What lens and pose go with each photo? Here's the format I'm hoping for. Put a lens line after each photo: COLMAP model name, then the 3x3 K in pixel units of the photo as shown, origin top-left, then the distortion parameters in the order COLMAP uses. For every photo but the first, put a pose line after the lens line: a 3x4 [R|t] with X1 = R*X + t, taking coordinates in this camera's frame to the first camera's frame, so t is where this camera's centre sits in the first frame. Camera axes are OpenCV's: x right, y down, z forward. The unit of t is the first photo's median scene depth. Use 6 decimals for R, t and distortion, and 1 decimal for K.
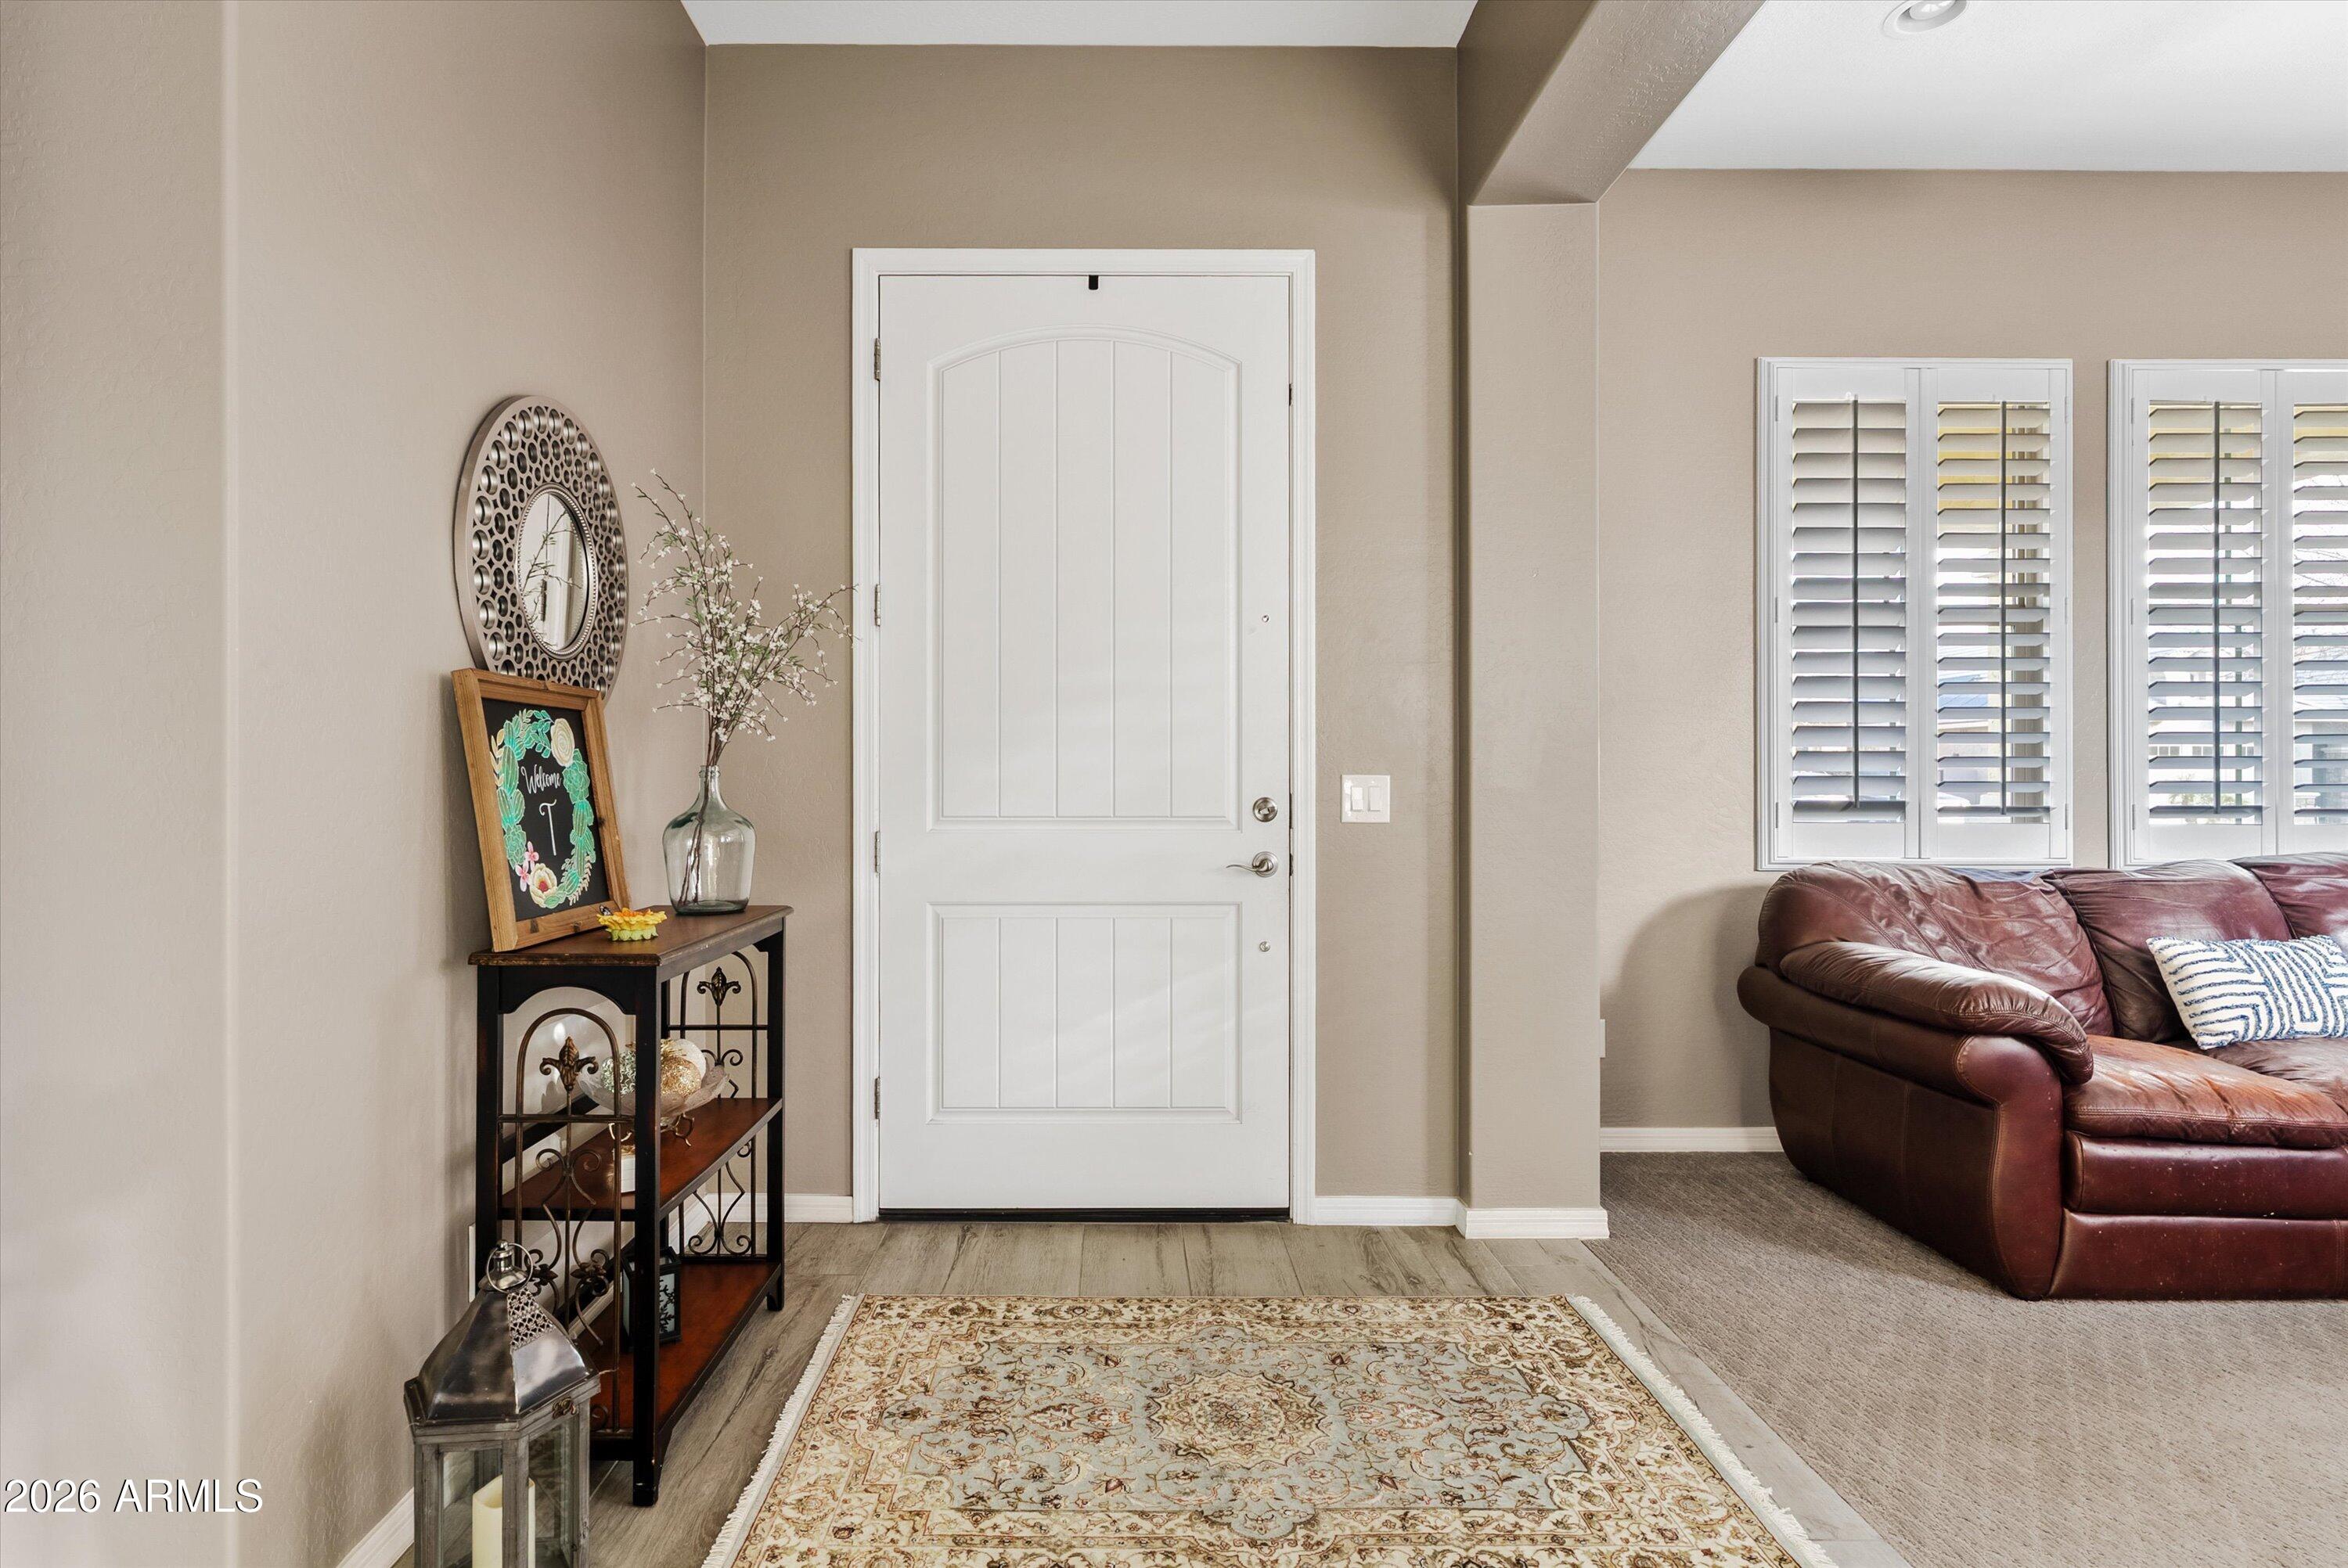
lens RADIAL K [[1095.2, 0, 1158.4], [0, 1095.2, 783.0], [0, 0, 1]] dist [0.000053, 0.000133]
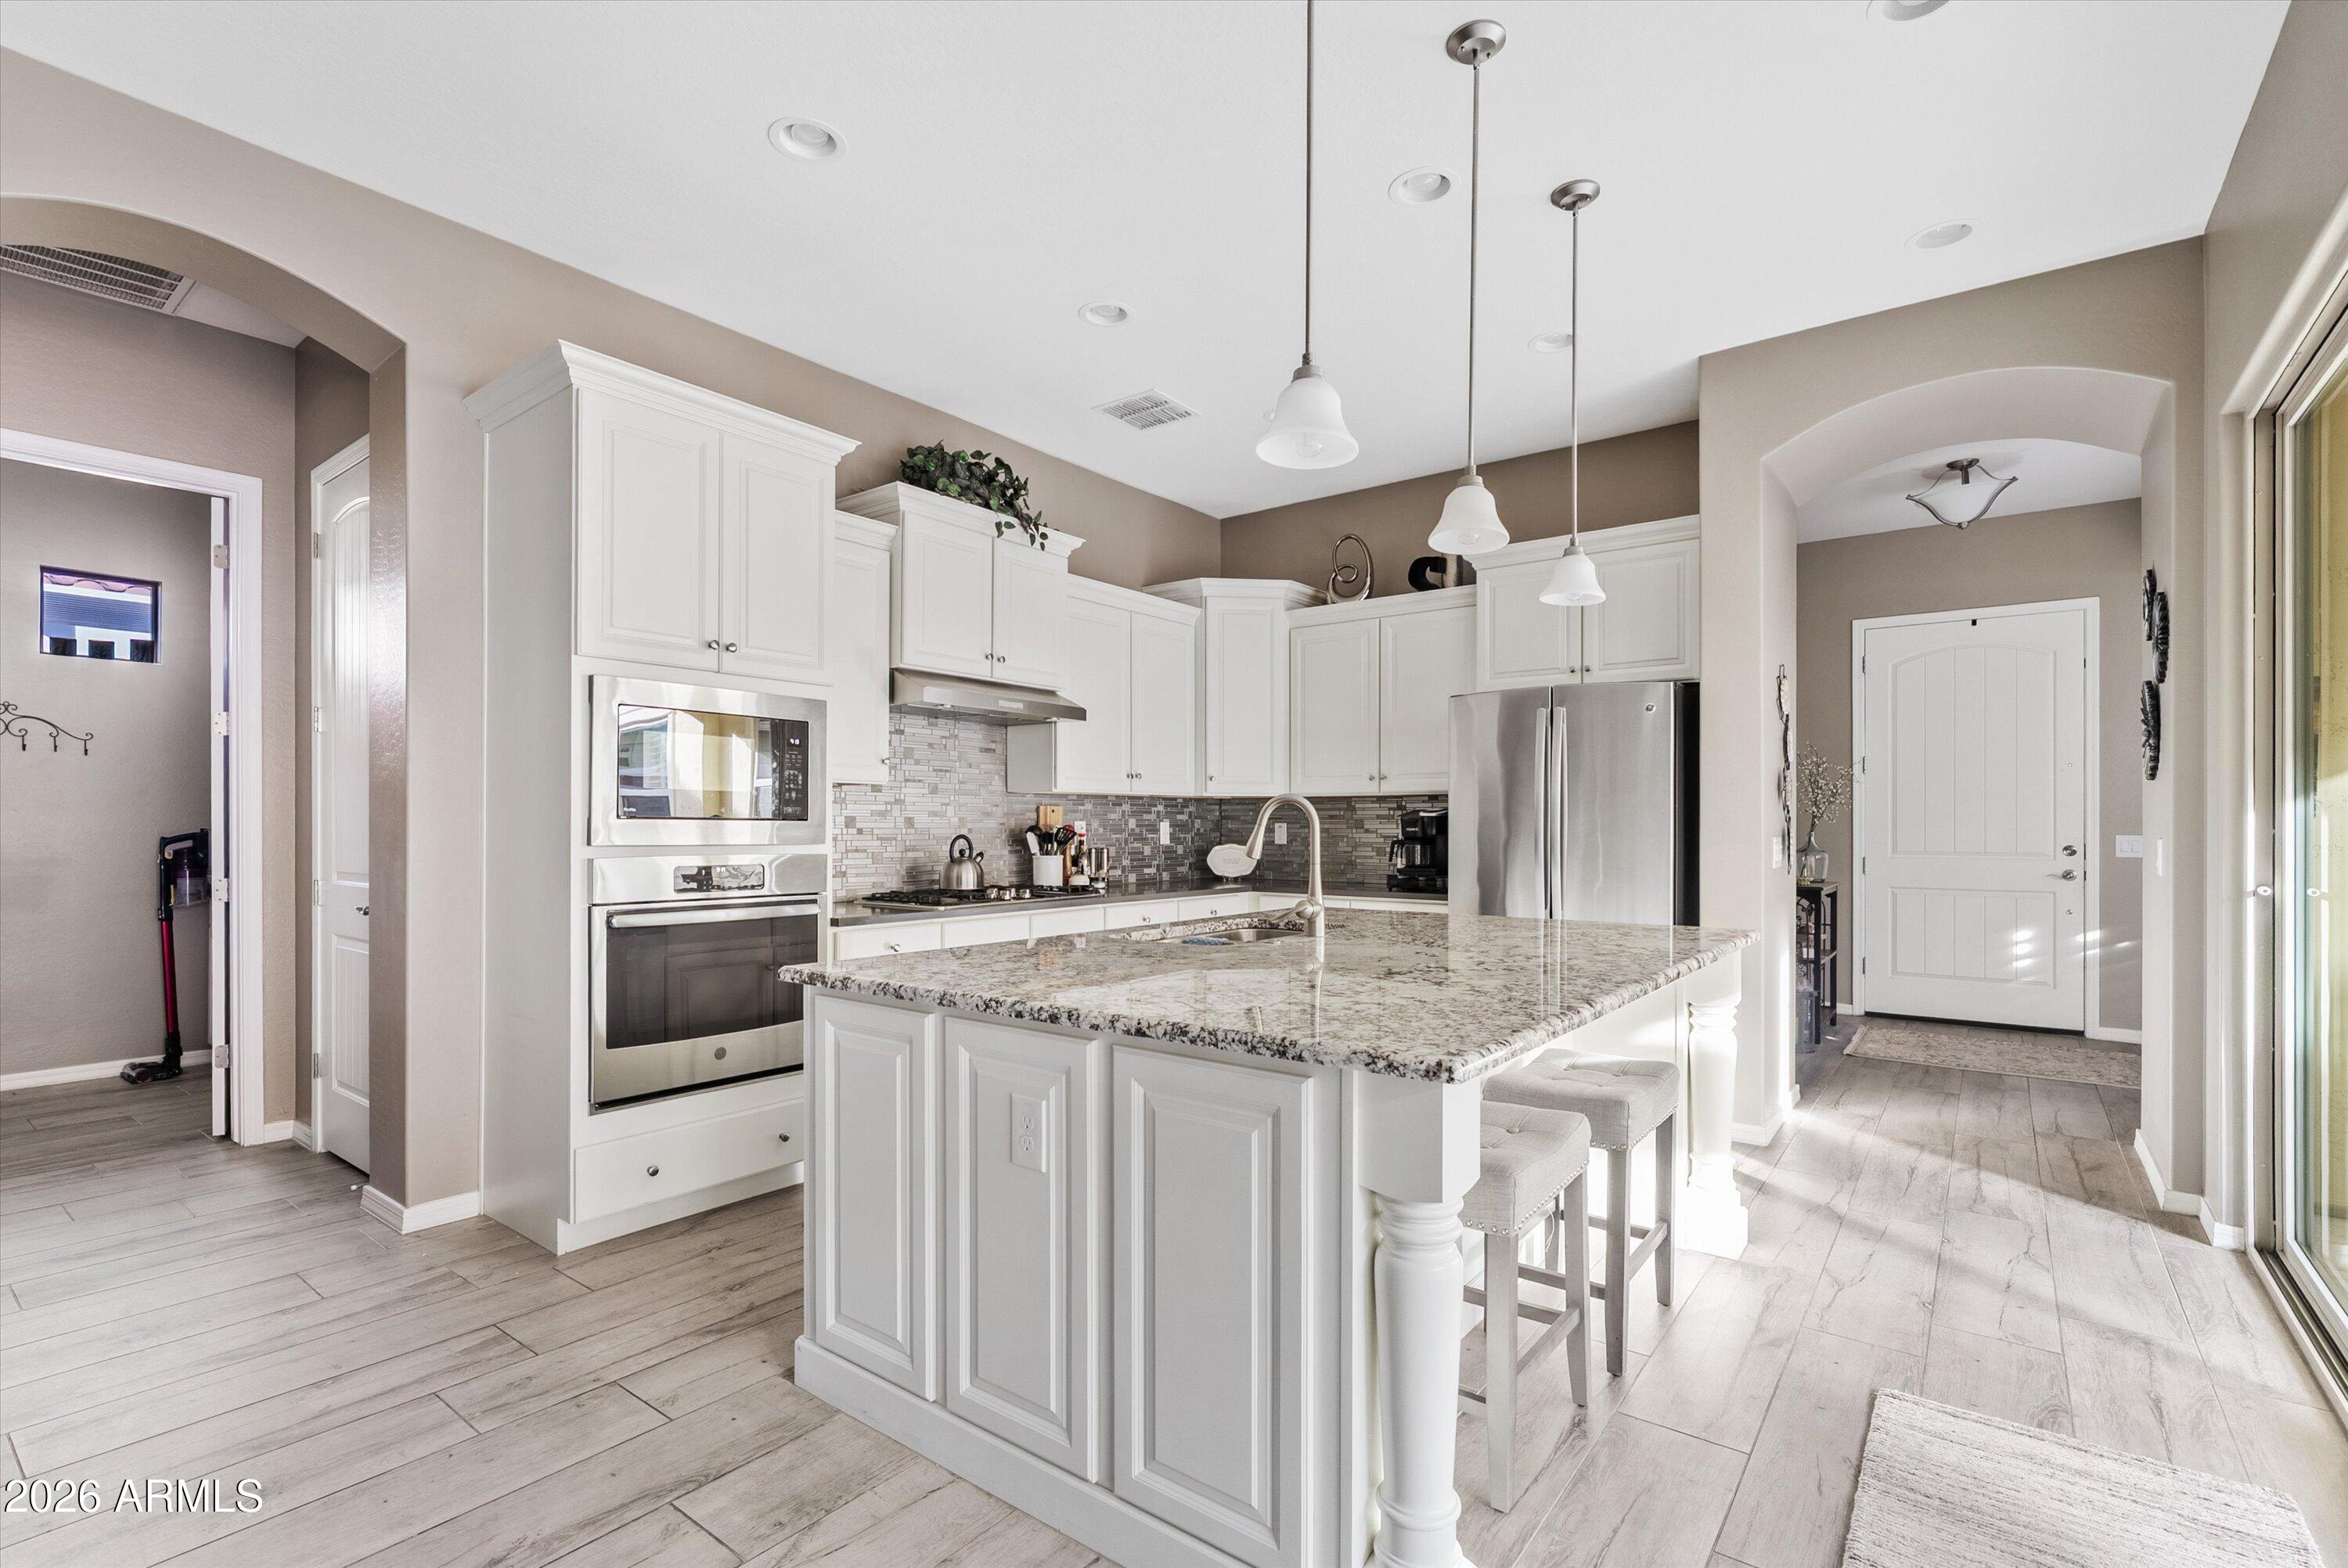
lens RADIAL K [[1067.1, 0, 1173.4], [0, 1067.1, 830.1], [0, 0, 1]] dist [-0.008323, 0.003561]
pose [[0.786761, 0.000798, -0.617257, -0.002678], [-0.004609, 0.999979, -0.004582, 0.001200], [0.617240, 0.006450, 0.786748, -1.767945]]
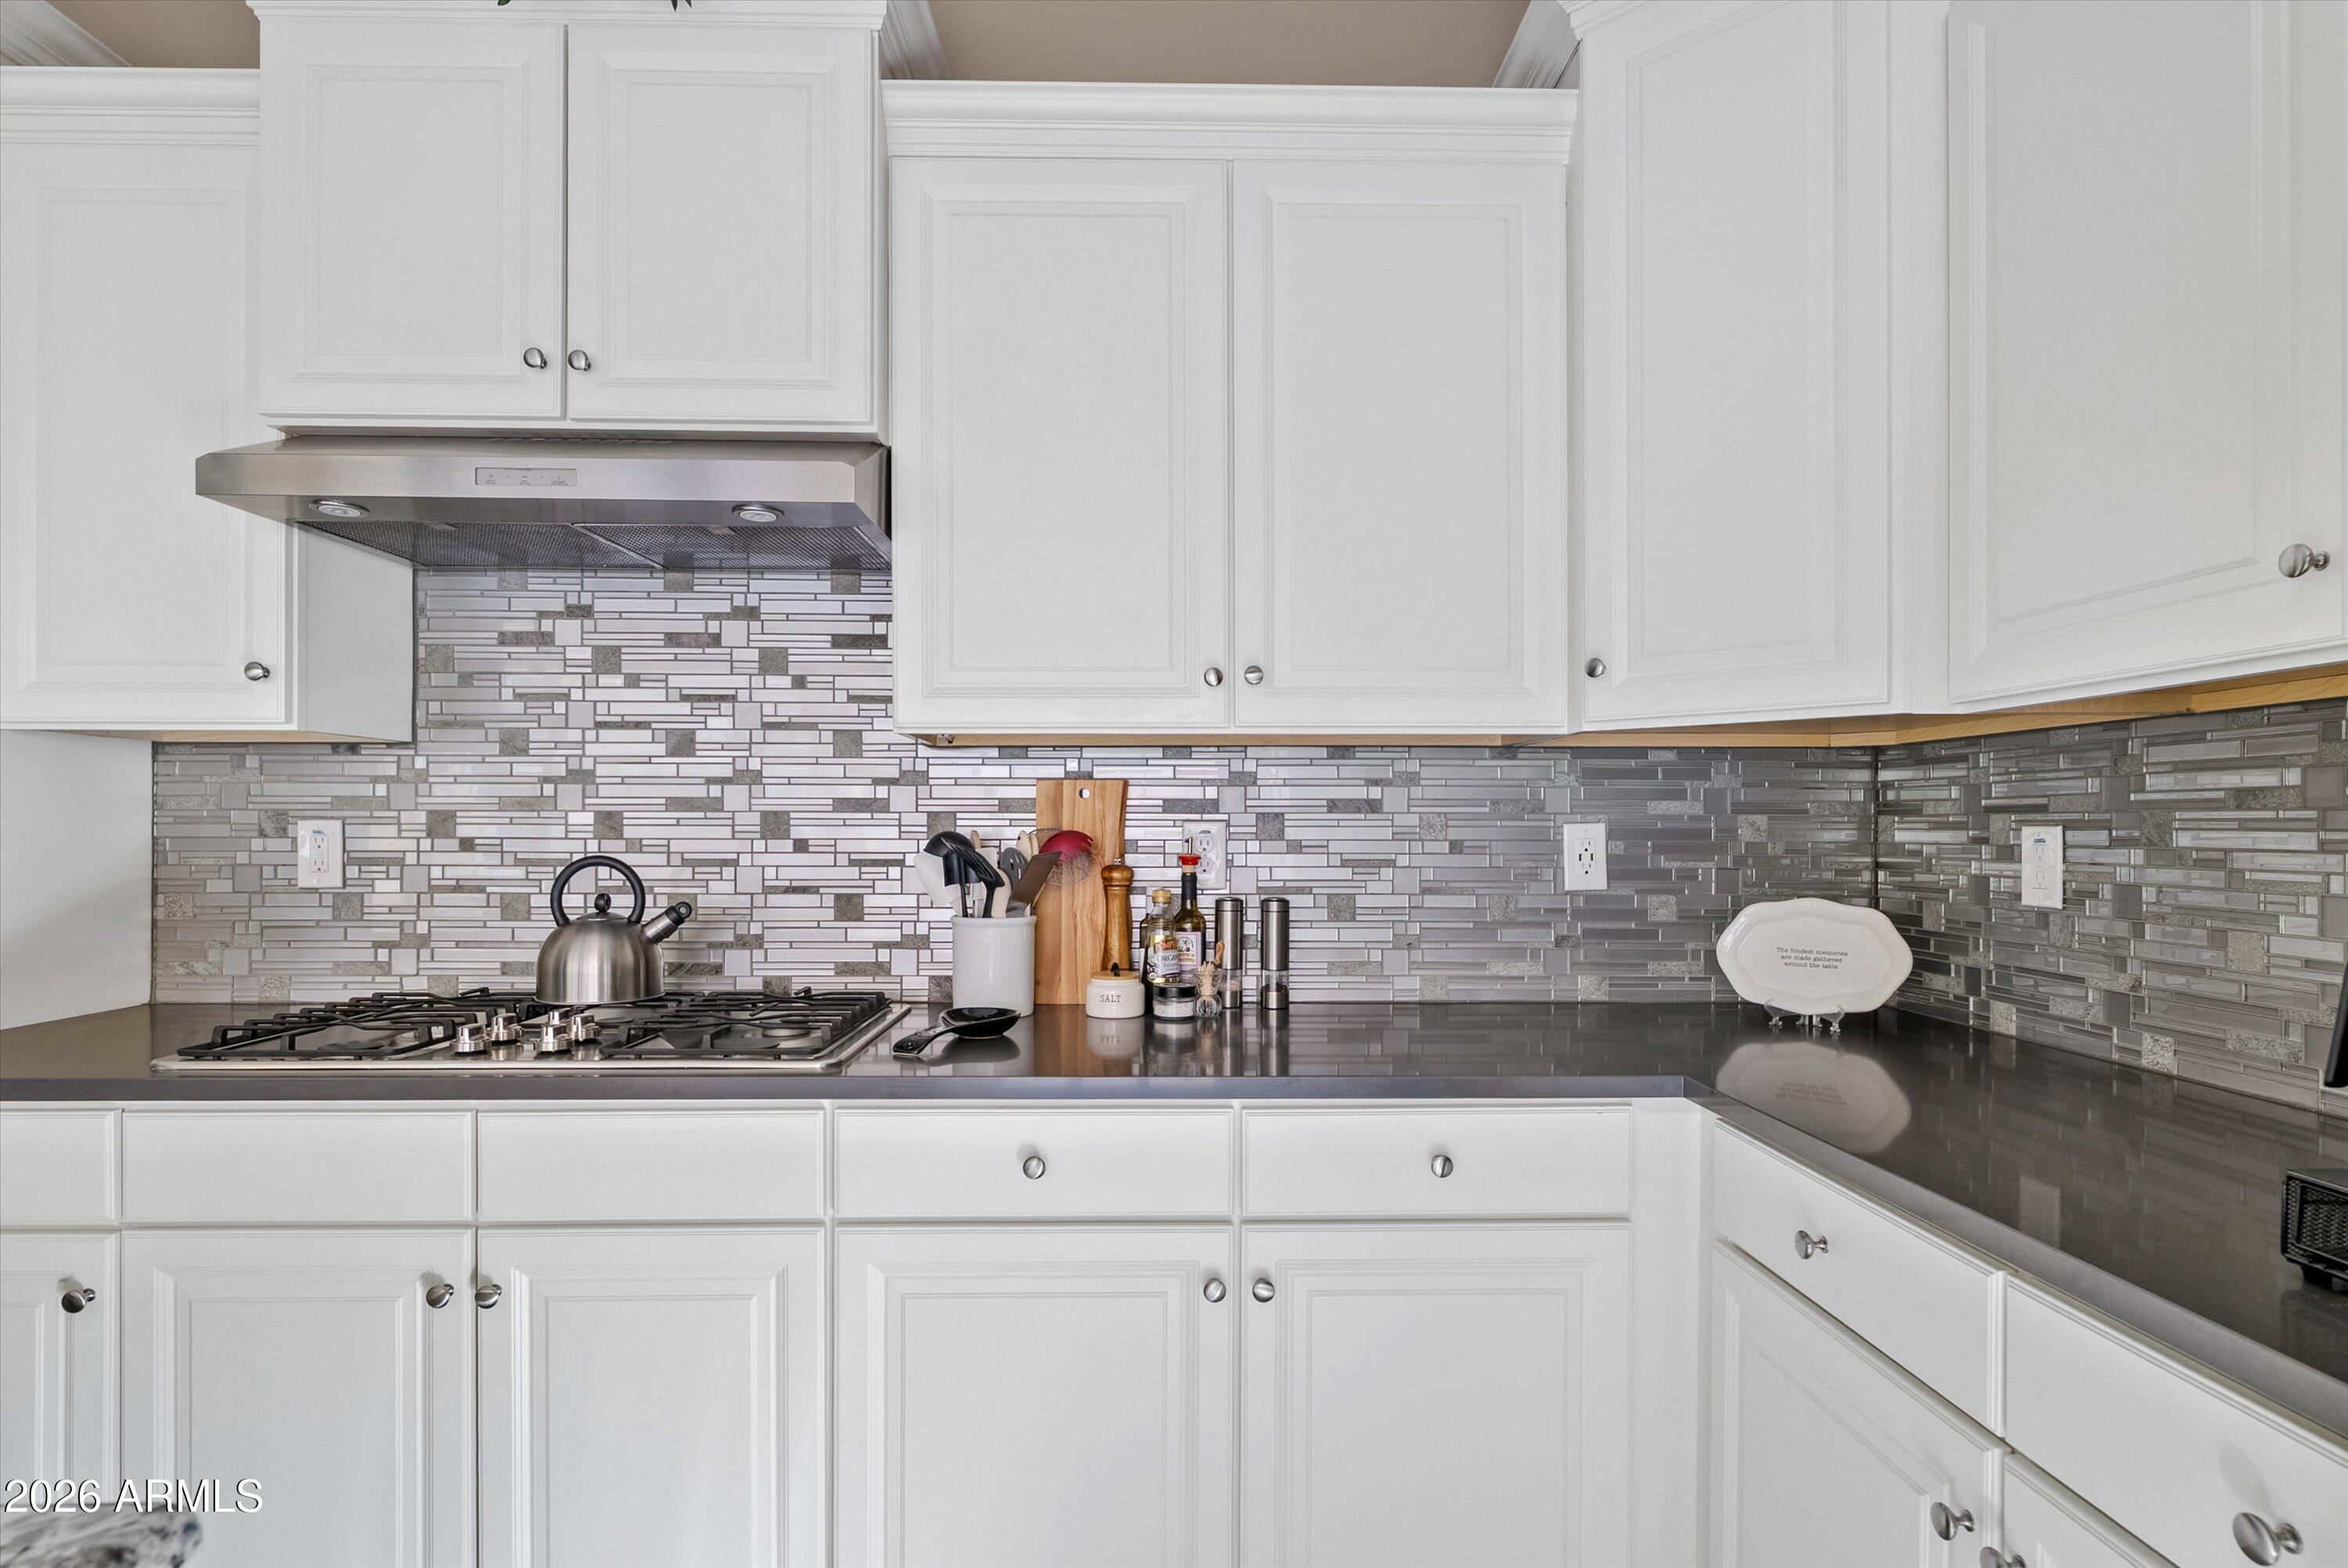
lens RADIAL K [[1258.9, 0, 1189.3], [0, 1258.9, 826.9], [0, 0, 1]] dist [-0.003914, 0.000117]
pose [[0.010855, -0.005106, -0.999928, -0.497367], [-0.011016, 0.999926, -0.005226, -0.013954], [0.999880, 0.011072, 0.010798, -0.425734]]
